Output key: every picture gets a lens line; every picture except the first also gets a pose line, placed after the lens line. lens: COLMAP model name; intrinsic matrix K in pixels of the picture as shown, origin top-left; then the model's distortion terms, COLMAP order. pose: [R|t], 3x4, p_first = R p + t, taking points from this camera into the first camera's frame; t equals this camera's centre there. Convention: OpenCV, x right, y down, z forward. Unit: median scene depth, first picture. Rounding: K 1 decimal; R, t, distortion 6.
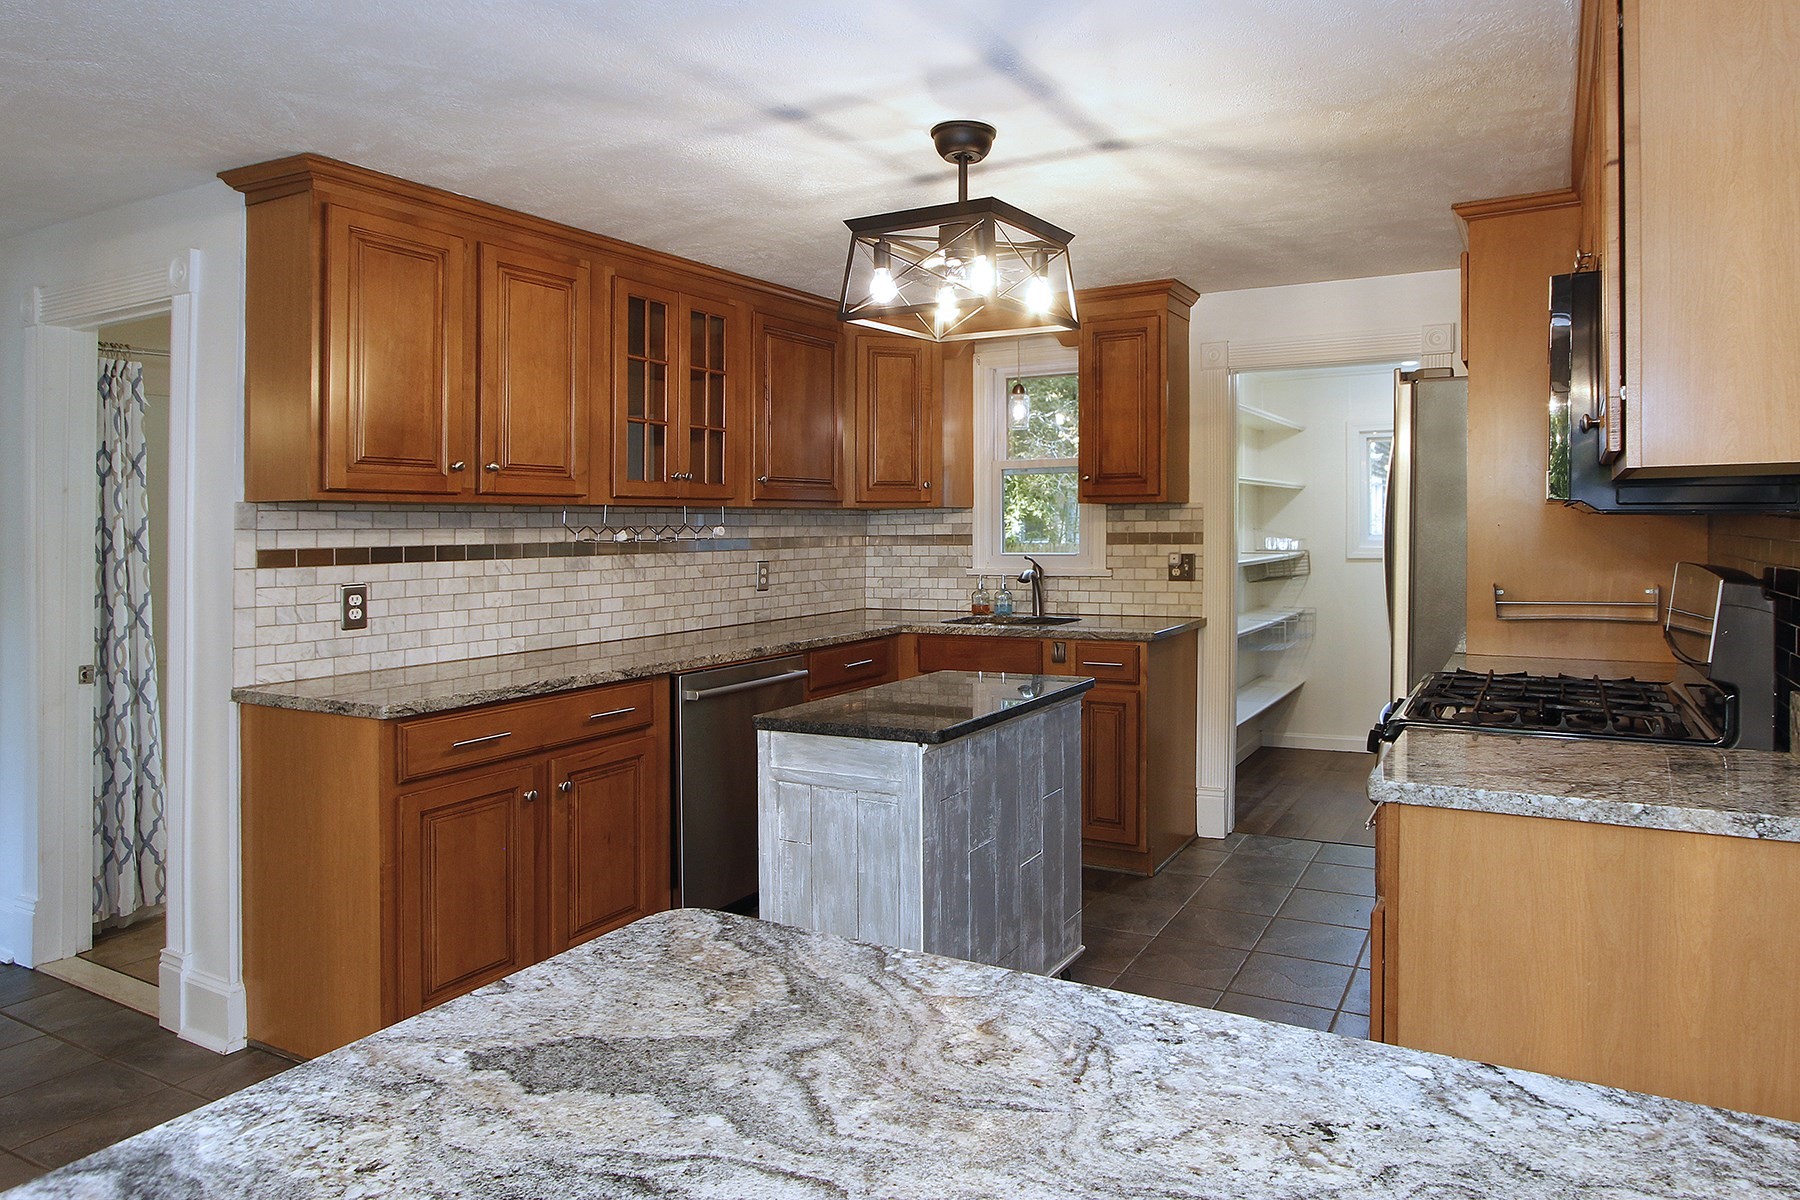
lens RADIAL K [[1052.3, 0, 1042.8], [0, 1052.3, 502.5], [0, 0, 1]] dist [-0.018117, -0.001205]
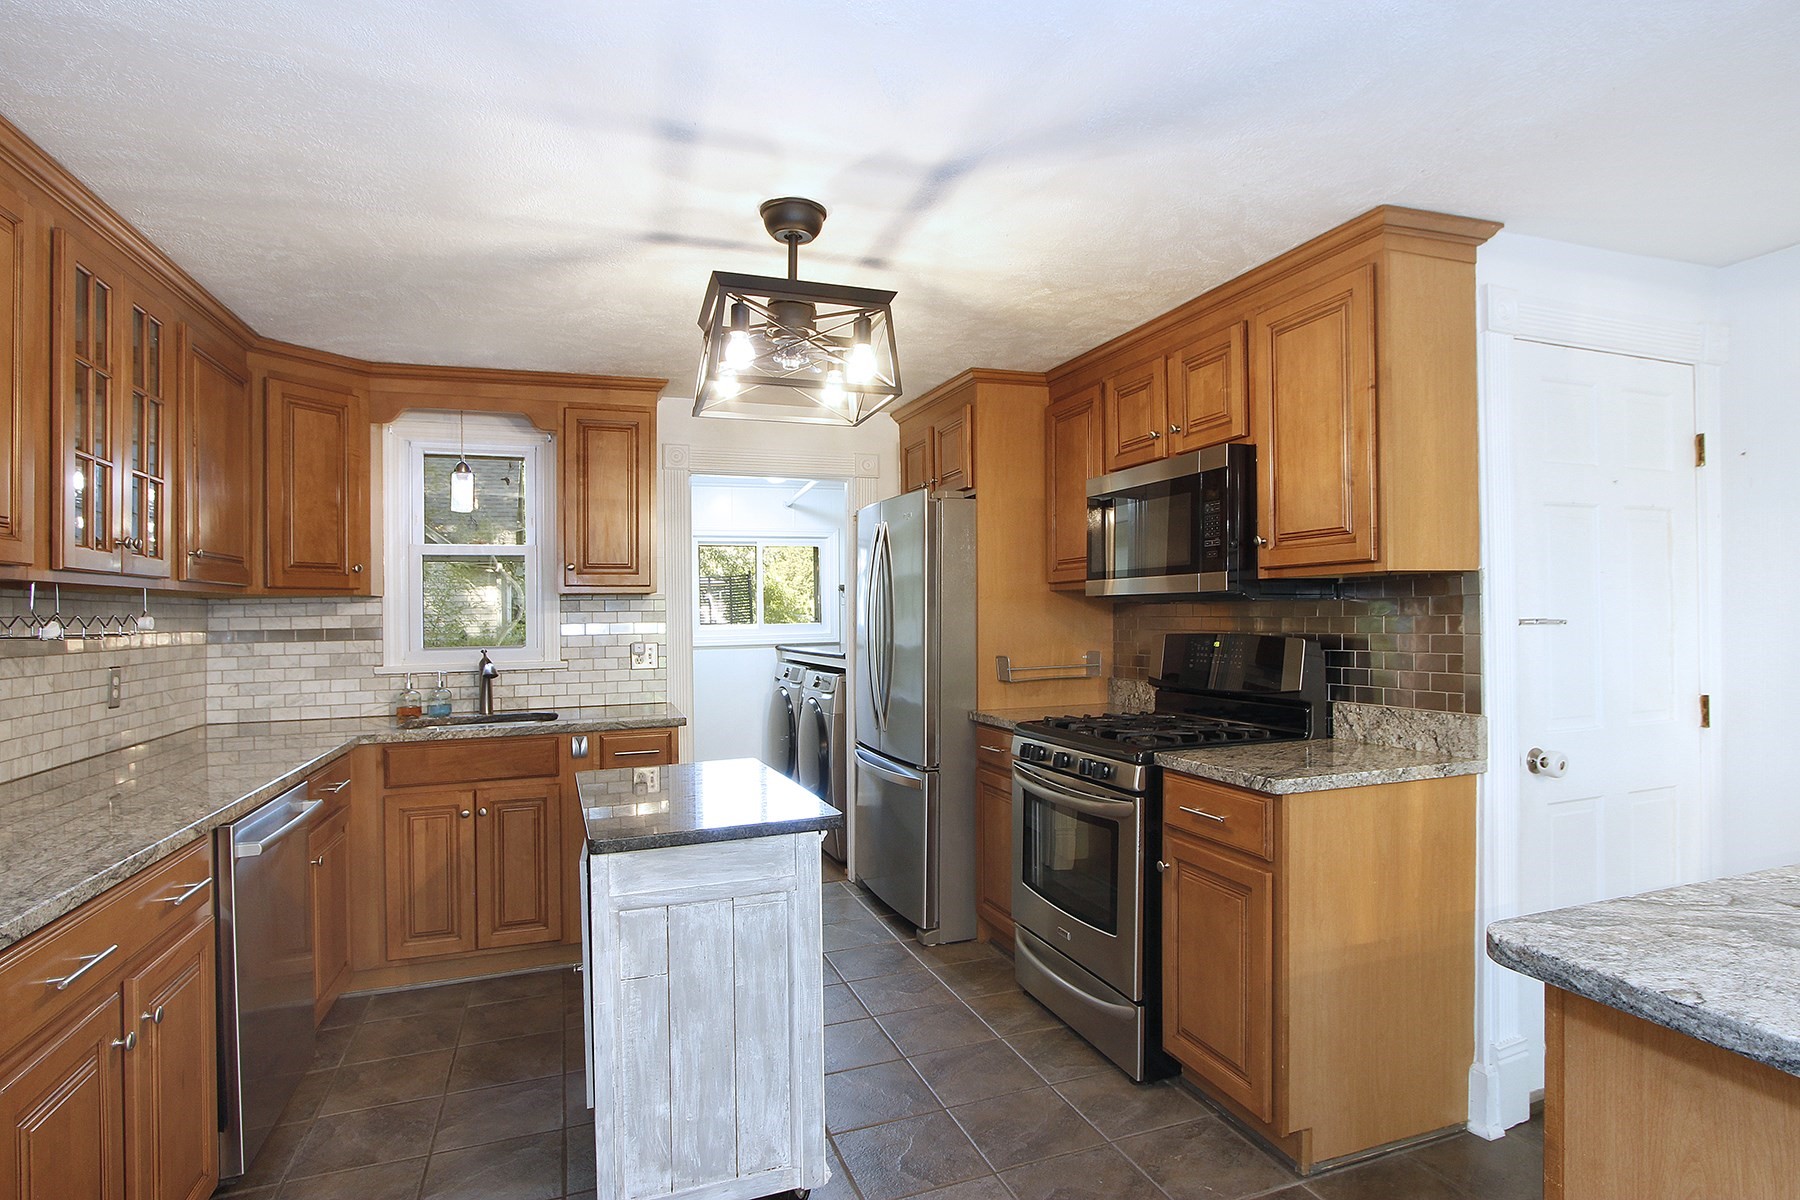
lens RADIAL K [[926.4, 0, 907.0], [0, 926.4, 603.6], [0, 0, 1]] dist [-0.021967, 0.002811]
pose [[0.690742, 0.007626, 0.723061, -0.455126], [-0.007841, 0.999965, -0.003056, 0.013568], [-0.723059, -0.003558, 0.690778, 0.233474]]
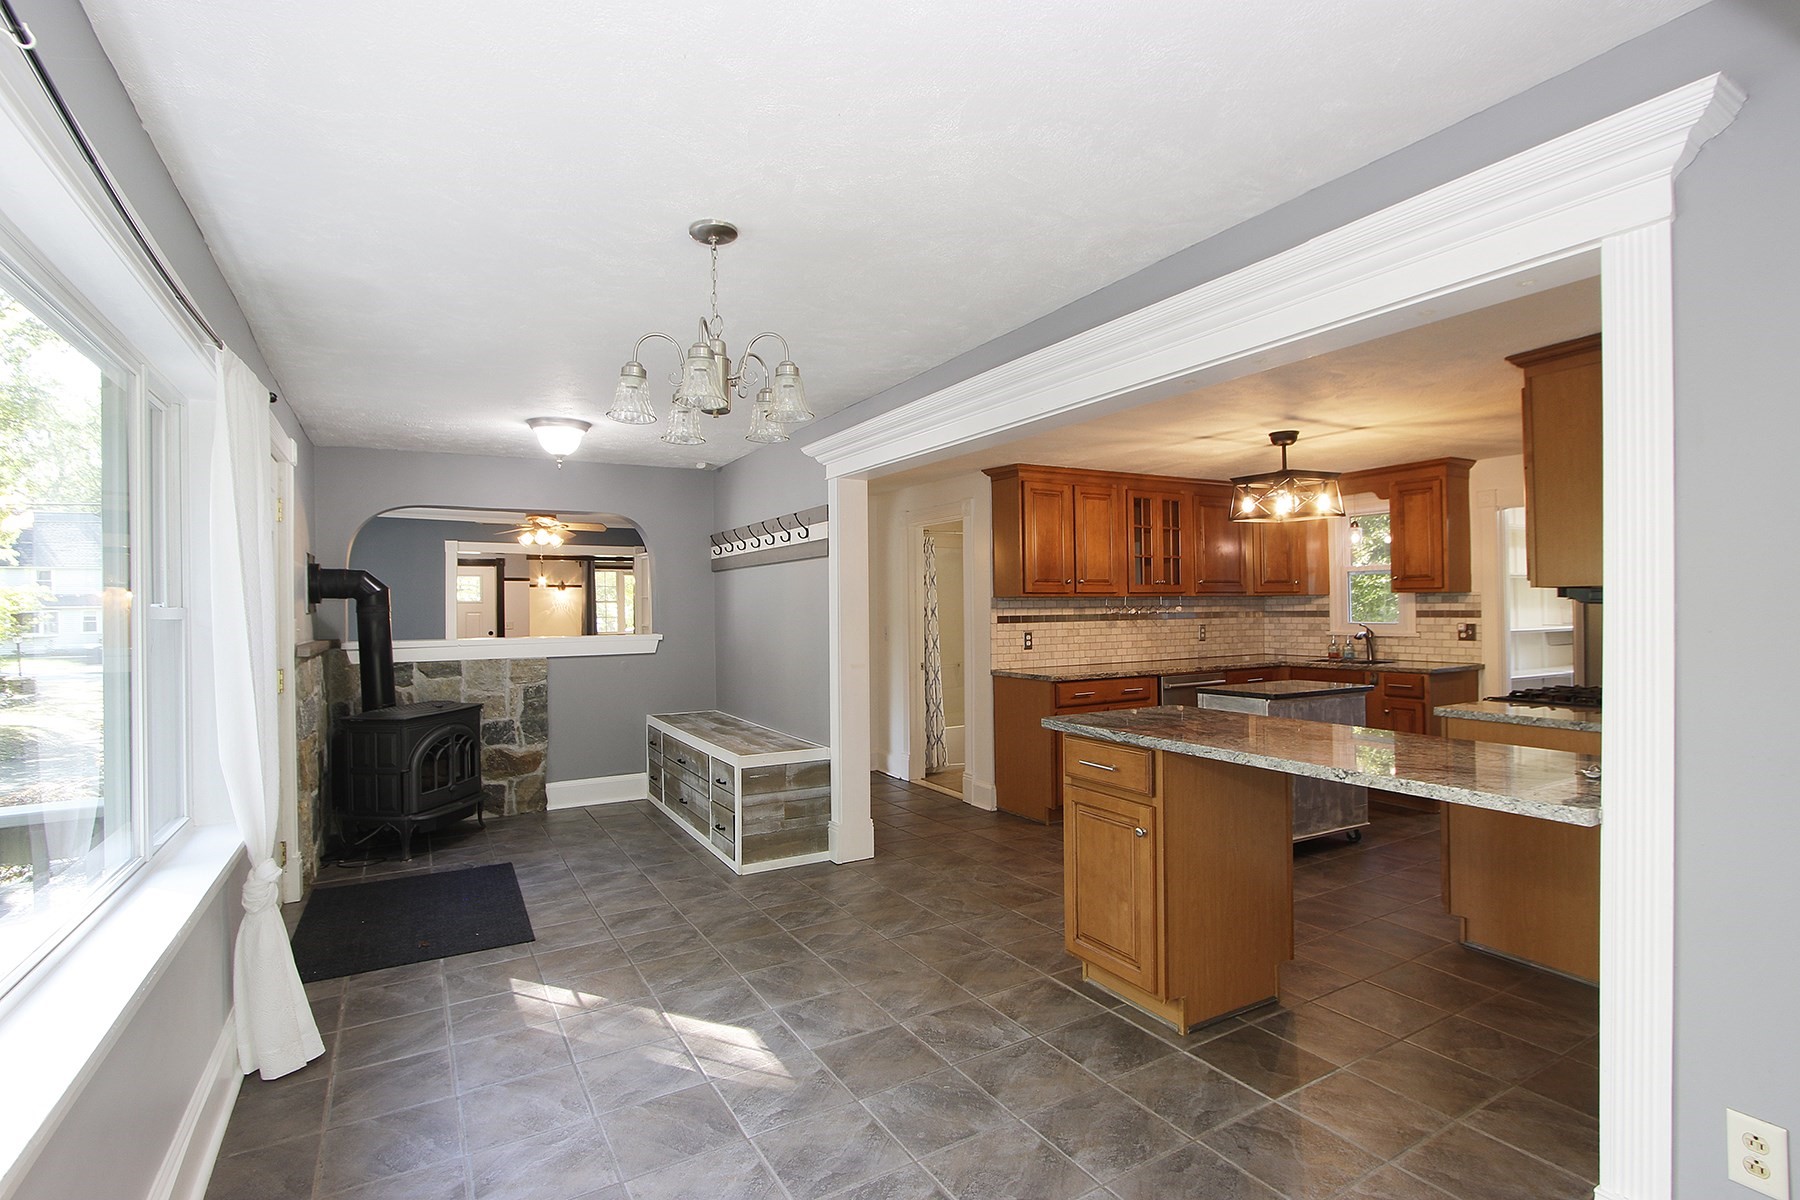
lens RADIAL K [[862.2, 0, 916.5], [0, 862.2, 564.2], [0, 0, 1]] dist [-0.015705, 0.000971]
pose [[0.831591, -0.024871, -0.554832, 0.209653], [0.013217, 0.999600, -0.024998, -0.026102], [0.555232, 0.013455, 0.831587, -0.714234]]
